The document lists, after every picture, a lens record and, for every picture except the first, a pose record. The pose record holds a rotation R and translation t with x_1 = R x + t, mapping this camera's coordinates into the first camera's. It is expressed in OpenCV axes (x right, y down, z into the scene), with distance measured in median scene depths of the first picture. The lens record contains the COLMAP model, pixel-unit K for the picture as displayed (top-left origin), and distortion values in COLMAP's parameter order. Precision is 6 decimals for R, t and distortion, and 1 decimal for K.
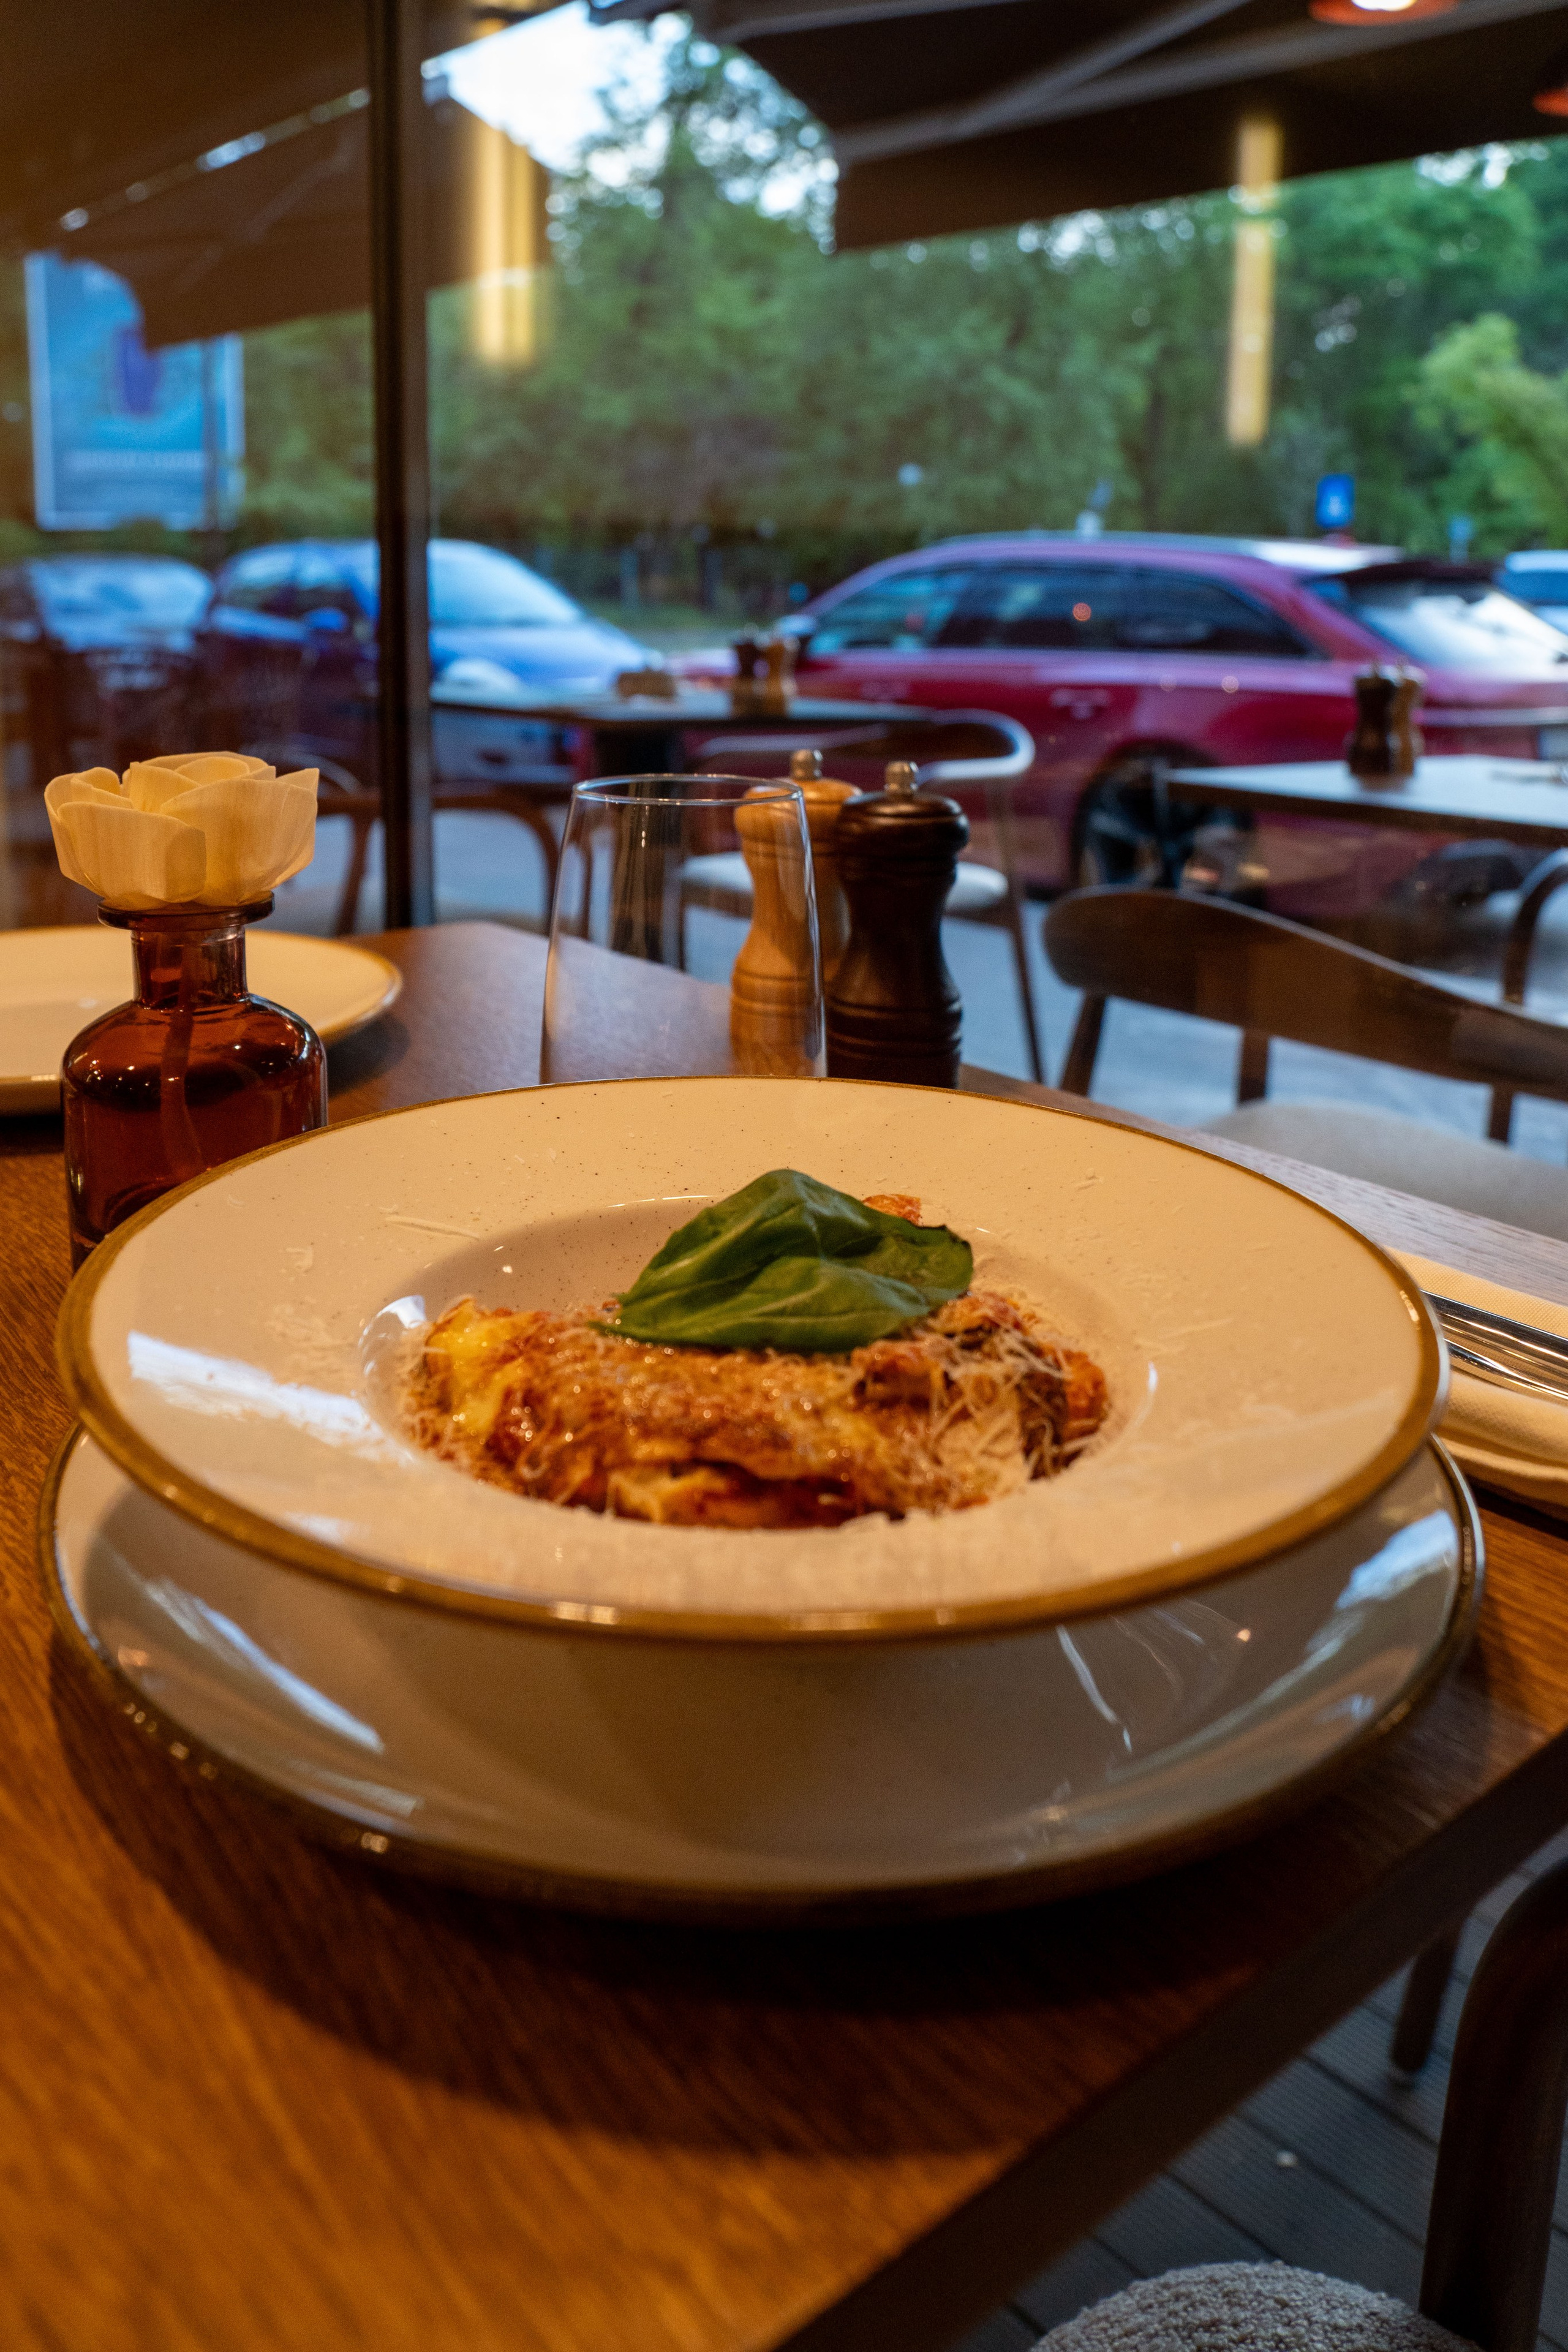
lens RADIAL K [[1708.8, 0, 794.2], [0, 1708.8, 1104.0], [0, 0, 1]] dist [-0.063225, 0.006159]
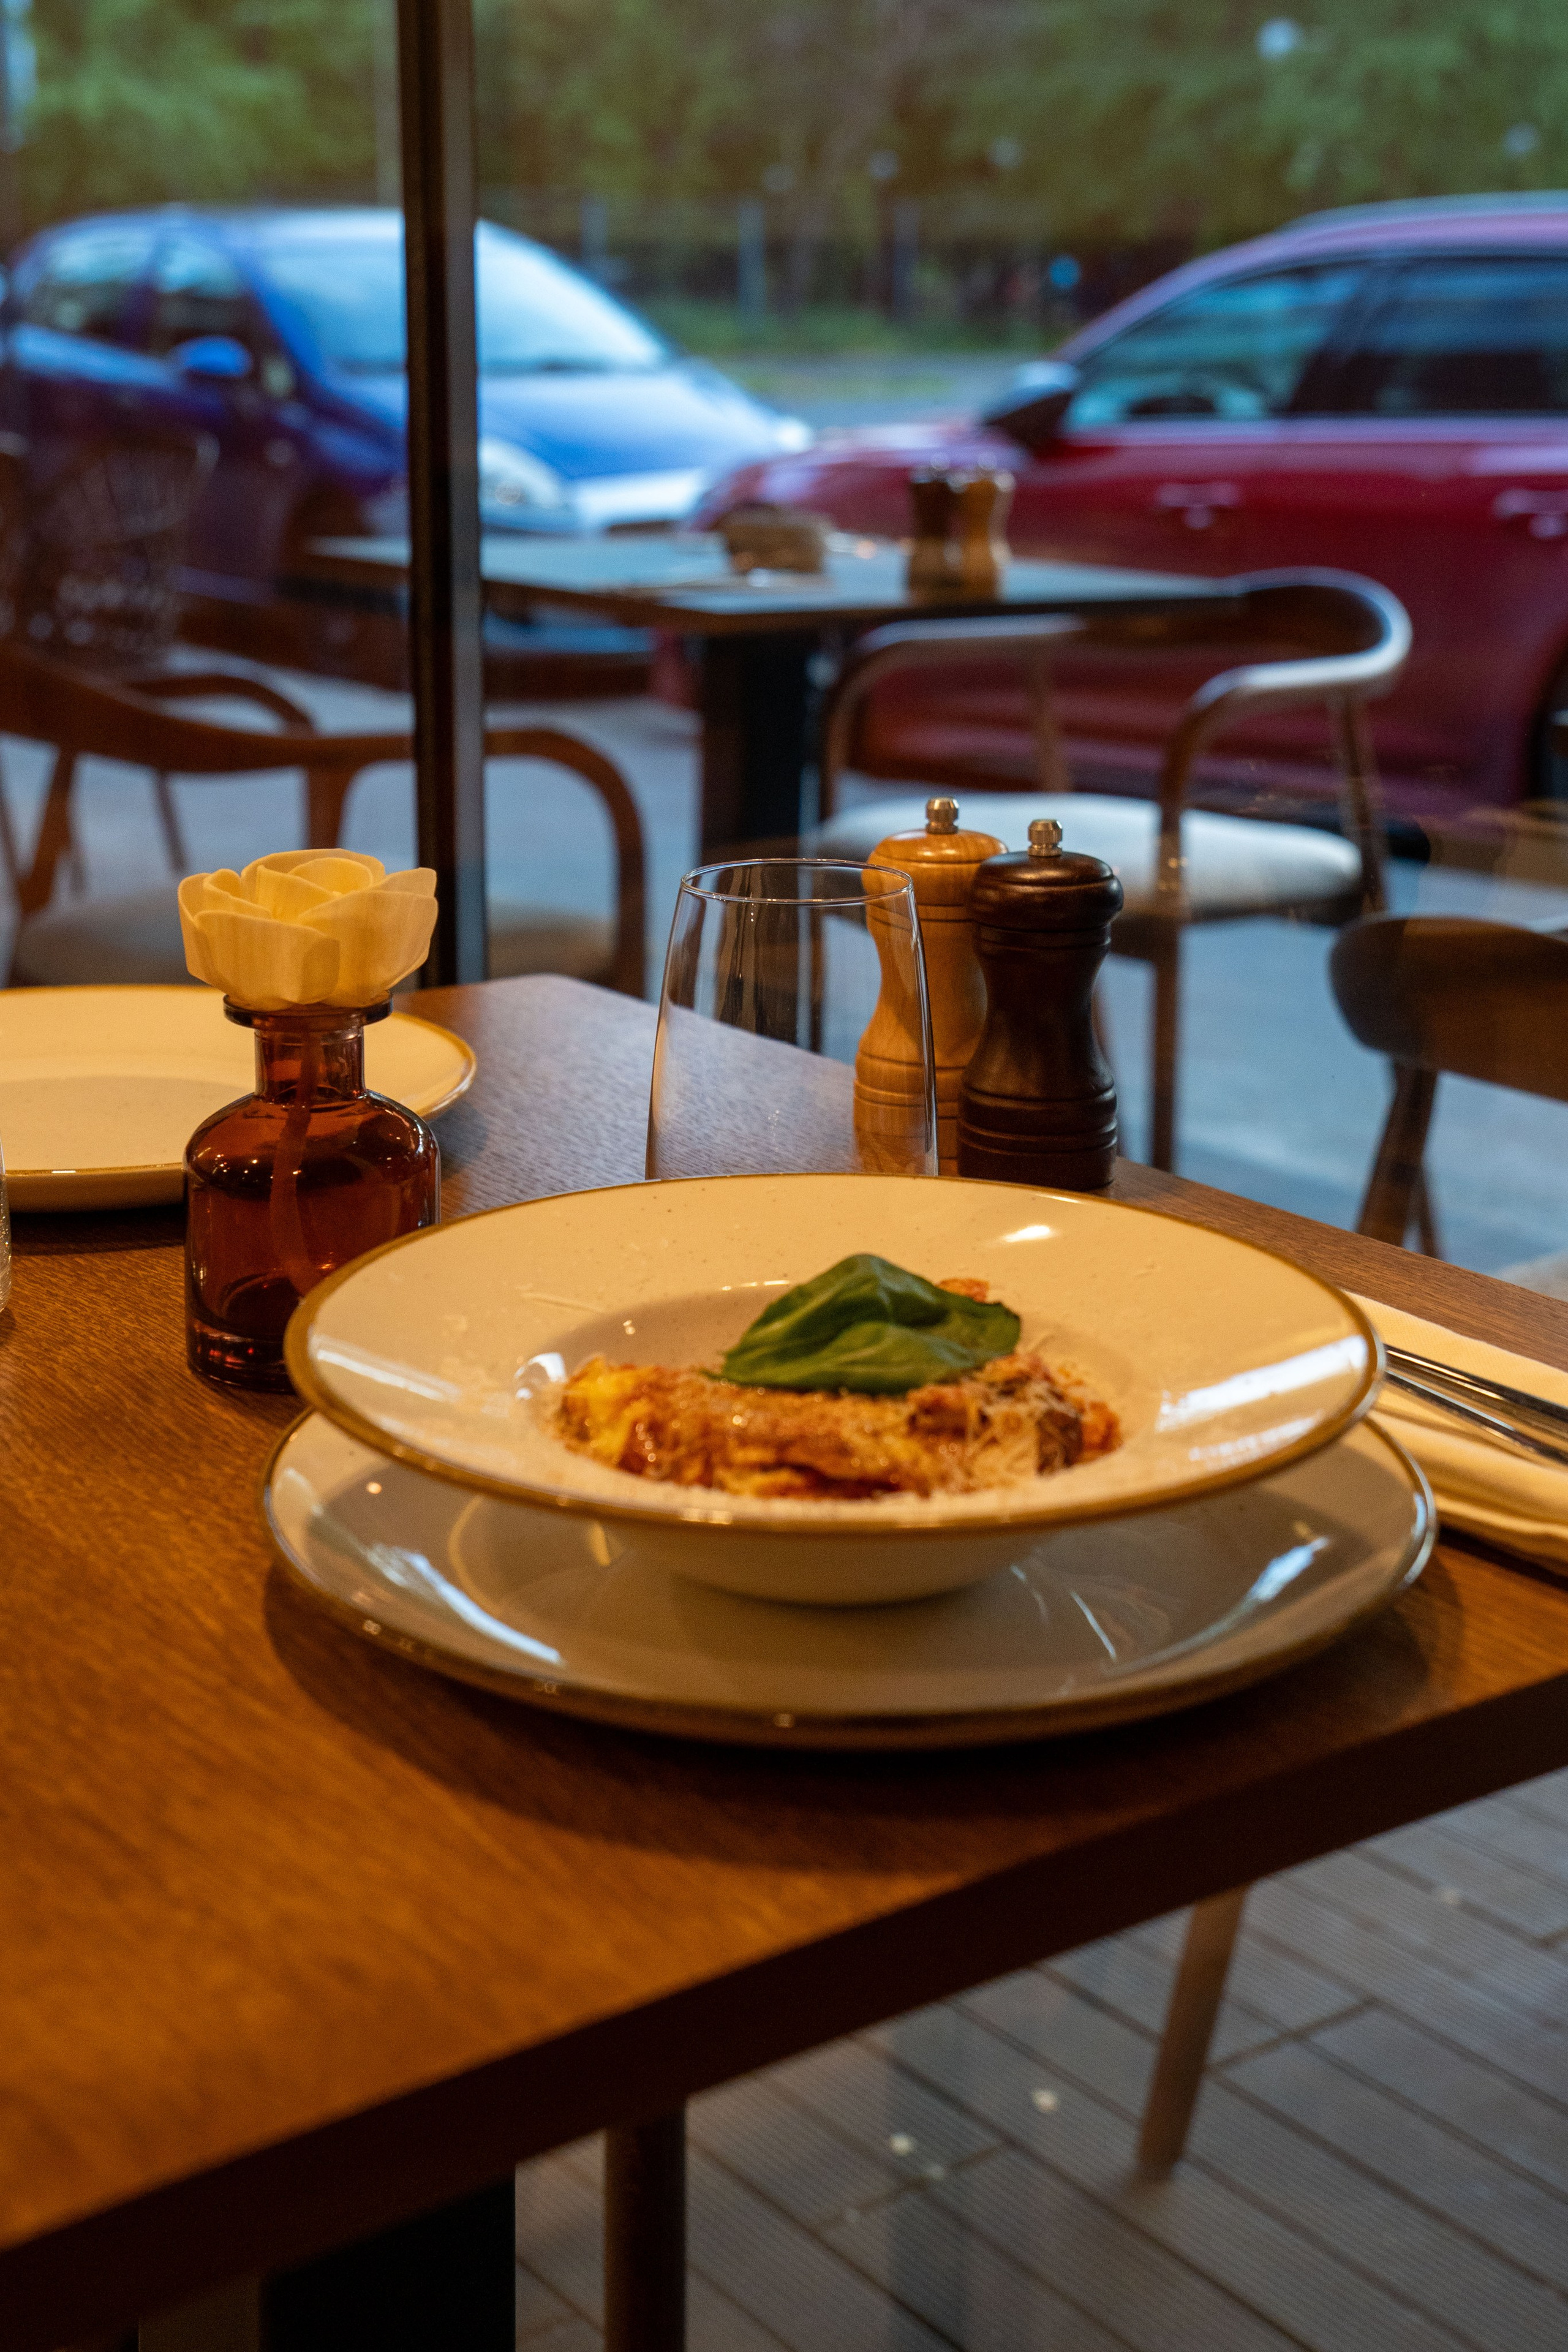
lens RADIAL K [[3129.0, 0, 784.0], [0, 3129.0, 1176.0], [0, 0, 1]] dist [0.145443, -0.022010]
pose [[0.996459, 0.006107, -0.083862, 0.133599], [-0.007365, 0.999865, -0.014692, 0.019537], [0.083761, 0.015258, 0.996369, -1.292759]]
